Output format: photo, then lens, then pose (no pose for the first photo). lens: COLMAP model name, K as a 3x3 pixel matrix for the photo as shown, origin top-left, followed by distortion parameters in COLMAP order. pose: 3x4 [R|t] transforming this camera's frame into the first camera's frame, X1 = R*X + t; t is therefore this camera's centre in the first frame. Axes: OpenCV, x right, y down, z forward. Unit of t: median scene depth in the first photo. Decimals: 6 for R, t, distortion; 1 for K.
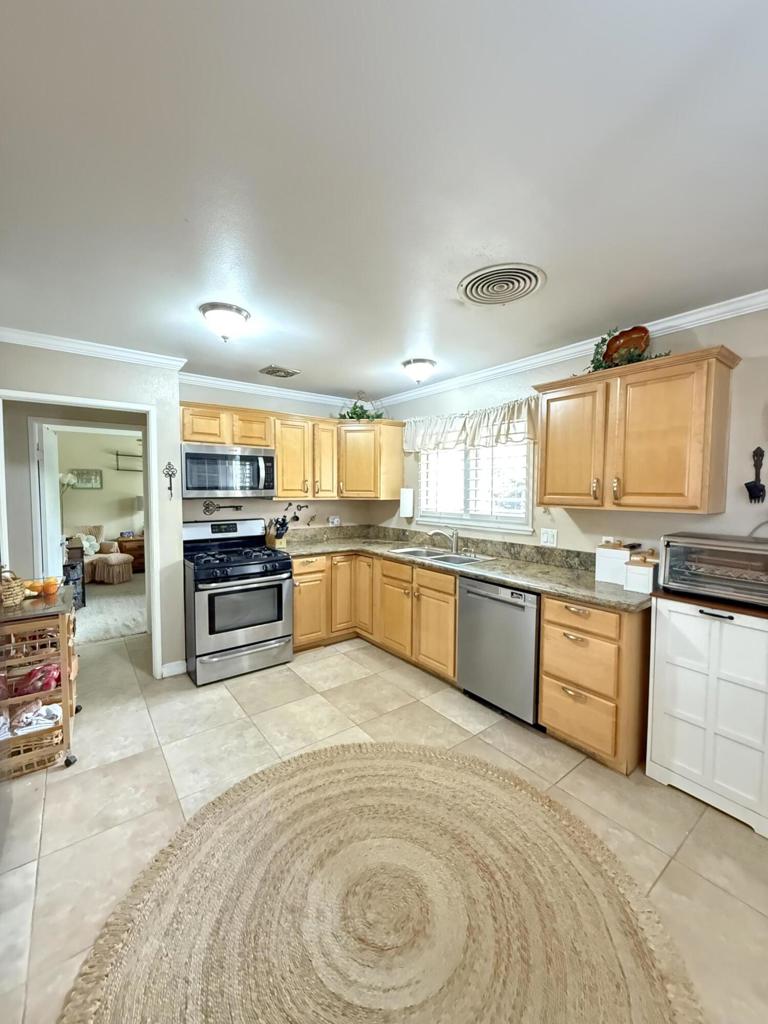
lens RADIAL K [[408.6, 0, 383.3], [0, 408.6, 511.9], [0, 0, 1]] dist [-0.002890, 0.000223]
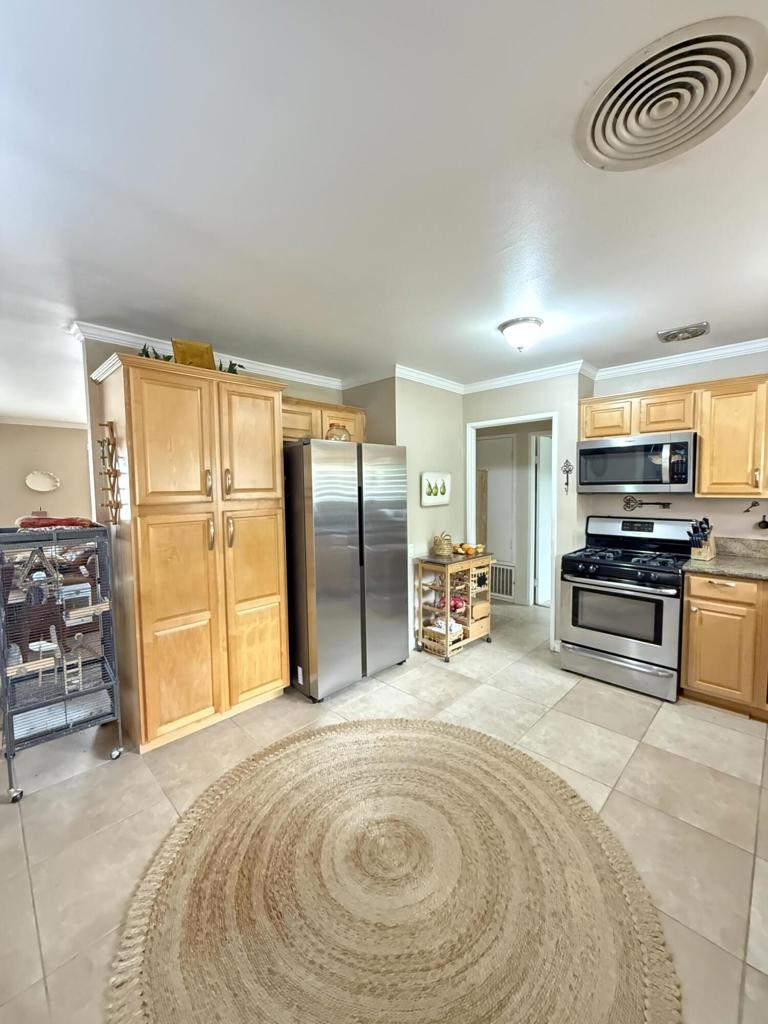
lens RADIAL K [[408.6, 0, 382.1], [0, 408.6, 511.6], [0, 0, 1]] dist [-0.002890, 0.000223]
pose [[0.134338, 0.058868, -0.989185, 0.592491], [-0.043137, 0.997635, 0.053513, -0.023960], [0.989996, 0.035481, 0.136560, 0.428273]]
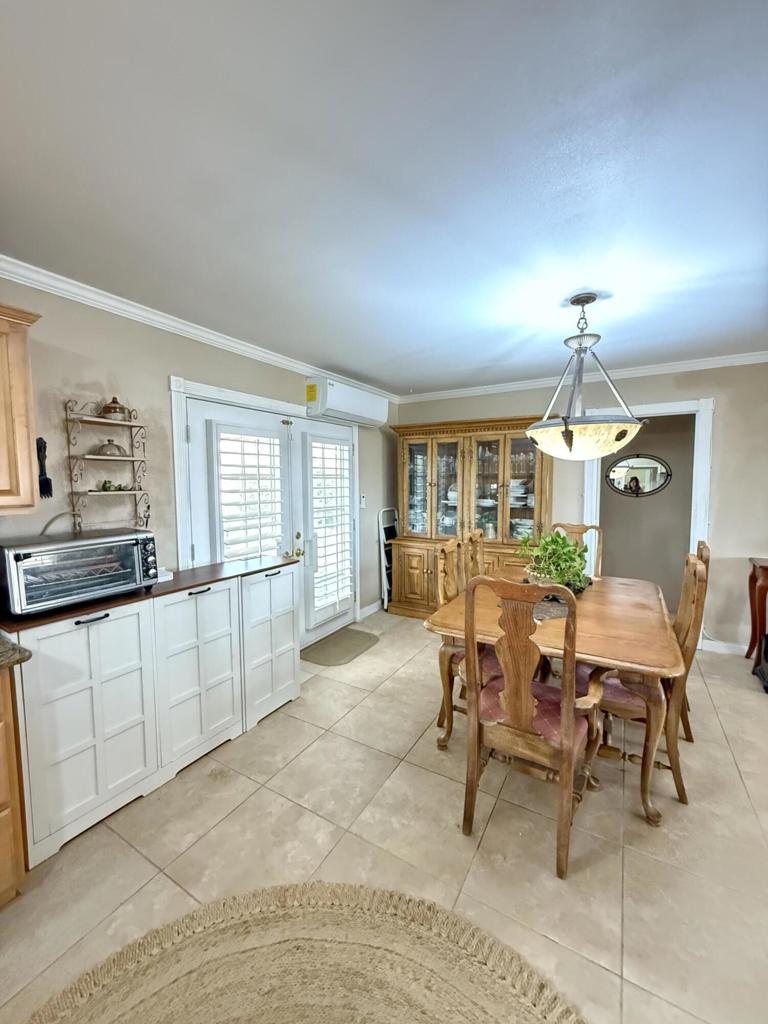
lens RADIAL K [[408.6, 0, 385.7], [0, 408.6, 507.4], [0, 0, 1]] dist [-0.002890, 0.000223]
pose [[-0.383423, -0.069749, 0.920935, -0.194565], [0.063013, 0.992845, 0.101430, -0.036711], [-0.921421, 0.096922, -0.376284, 0.500430]]
